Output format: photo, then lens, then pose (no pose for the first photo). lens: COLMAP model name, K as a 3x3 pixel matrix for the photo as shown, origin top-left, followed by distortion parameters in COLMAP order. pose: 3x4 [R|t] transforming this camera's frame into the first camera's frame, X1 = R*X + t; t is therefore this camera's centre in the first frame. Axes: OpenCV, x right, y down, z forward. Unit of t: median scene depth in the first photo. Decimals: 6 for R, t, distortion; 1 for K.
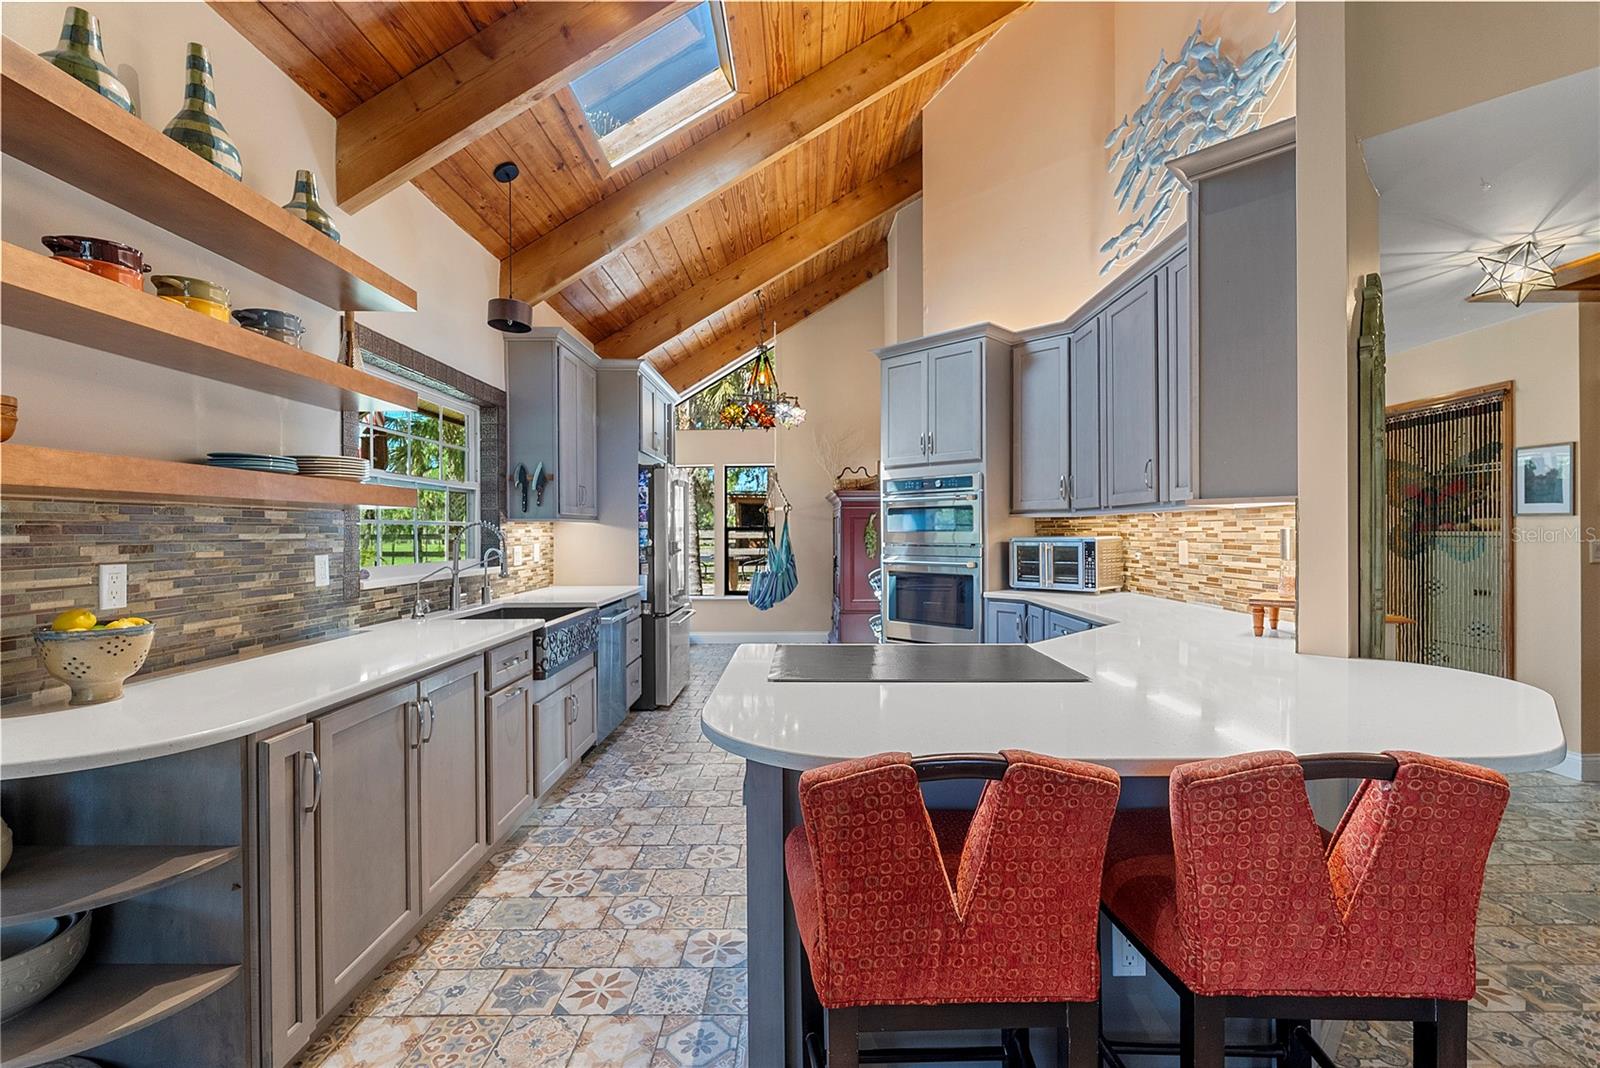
lens RADIAL K [[708.2, 0, 769.6], [0, 708.2, 536.9], [0, 0, 1]] dist [-0.003172, -0.000473]
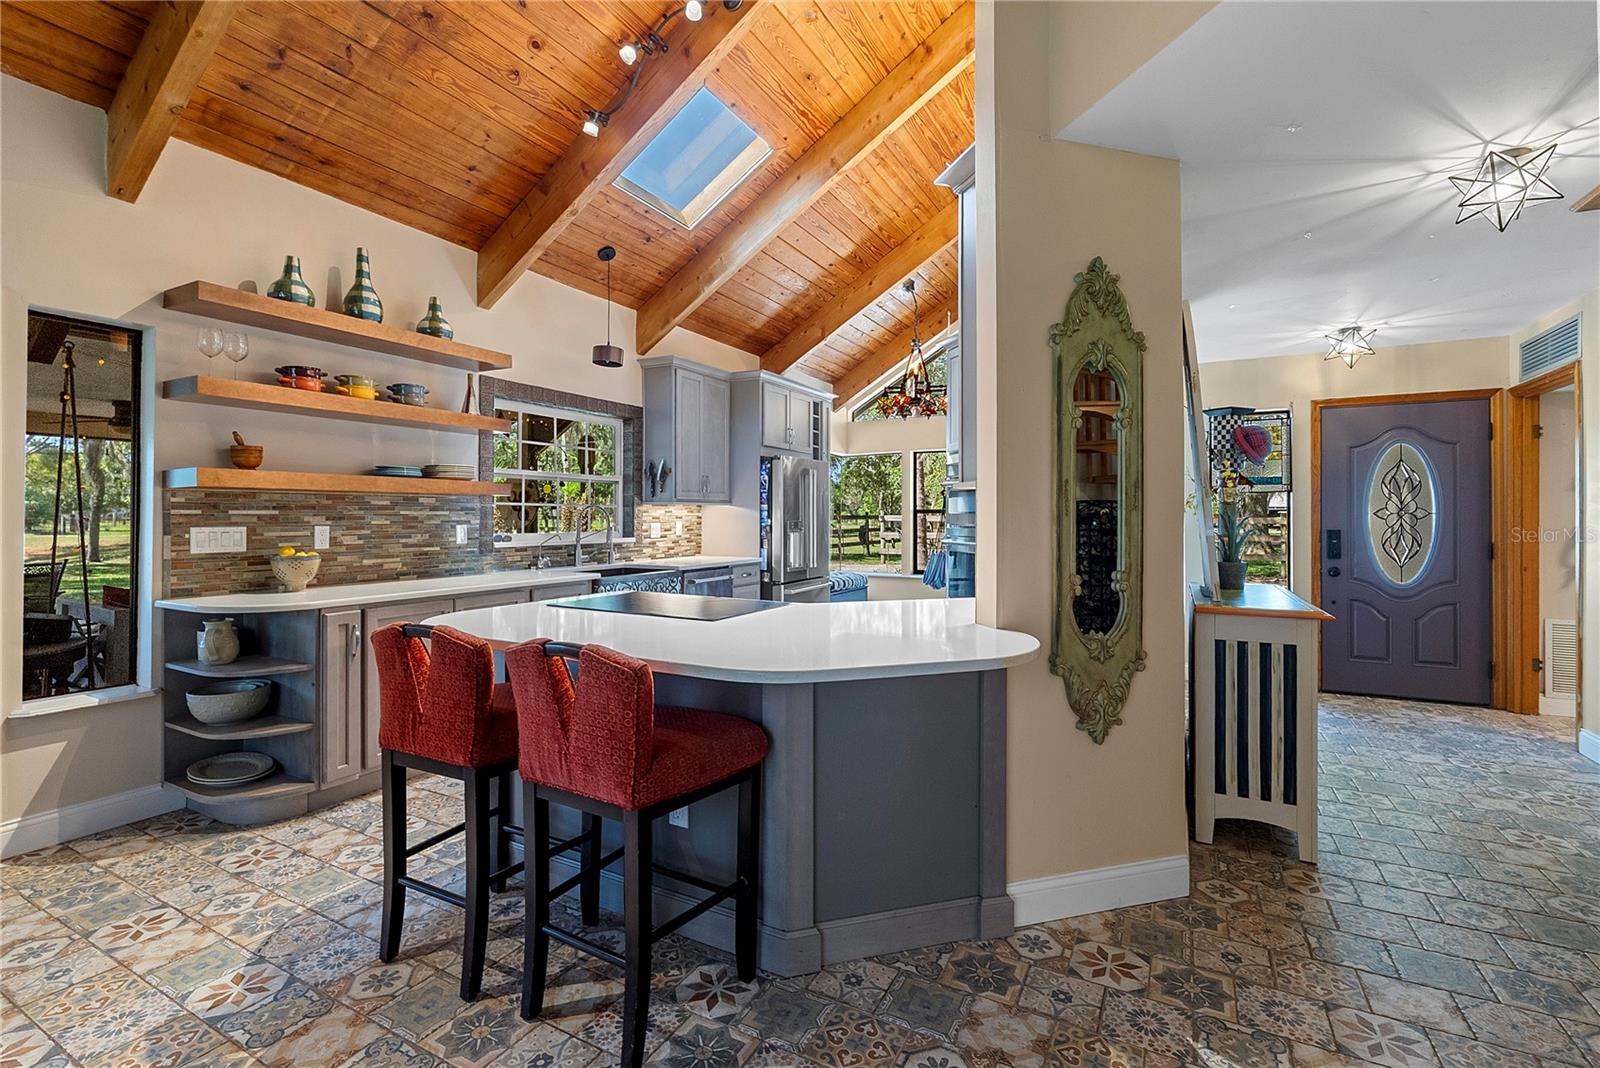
lens RADIAL K [[708.2, 0, 776.9], [0, 708.2, 517.2], [0, 0, 1]] dist [-0.003172, -0.000473]
pose [[0.880230, 0.007929, -0.474481, 0.525059], [-0.009966, 0.999949, -0.001778, 0.002657], [0.474443, 0.006294, 0.880264, -0.059169]]
